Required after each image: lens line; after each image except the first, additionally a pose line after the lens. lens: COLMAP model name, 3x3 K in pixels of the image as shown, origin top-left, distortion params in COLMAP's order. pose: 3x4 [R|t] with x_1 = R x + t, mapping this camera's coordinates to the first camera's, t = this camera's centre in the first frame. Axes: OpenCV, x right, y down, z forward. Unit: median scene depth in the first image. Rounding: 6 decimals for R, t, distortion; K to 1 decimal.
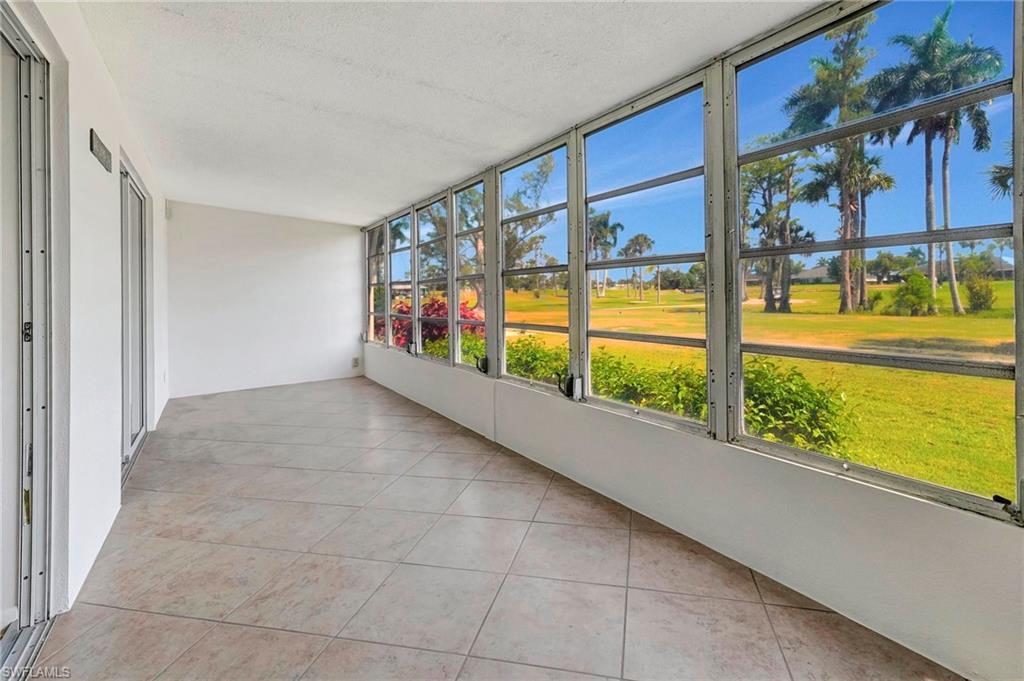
lens RADIAL K [[502.7, 0, 512.8], [0, 502.7, 306.8], [0, 0, 1]] dist [-0.012261, 0.006111]
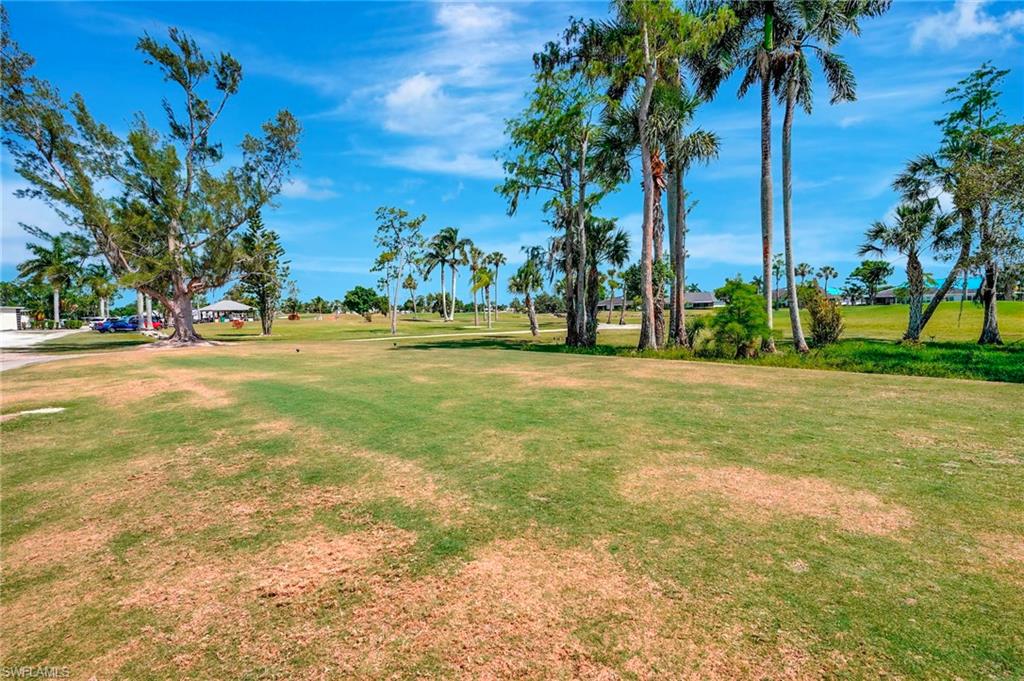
lens RADIAL K [[502.7, 0, 515.9], [0, 502.7, 342.1], [0, 0, 1]] dist [-0.012261, 0.006111]
pose [[0.974167, -0.004793, 0.225776, 0.343935], [-0.000396, 0.999737, 0.022936, -0.011721], [-0.225827, -0.022433, 0.973909, 0.404865]]
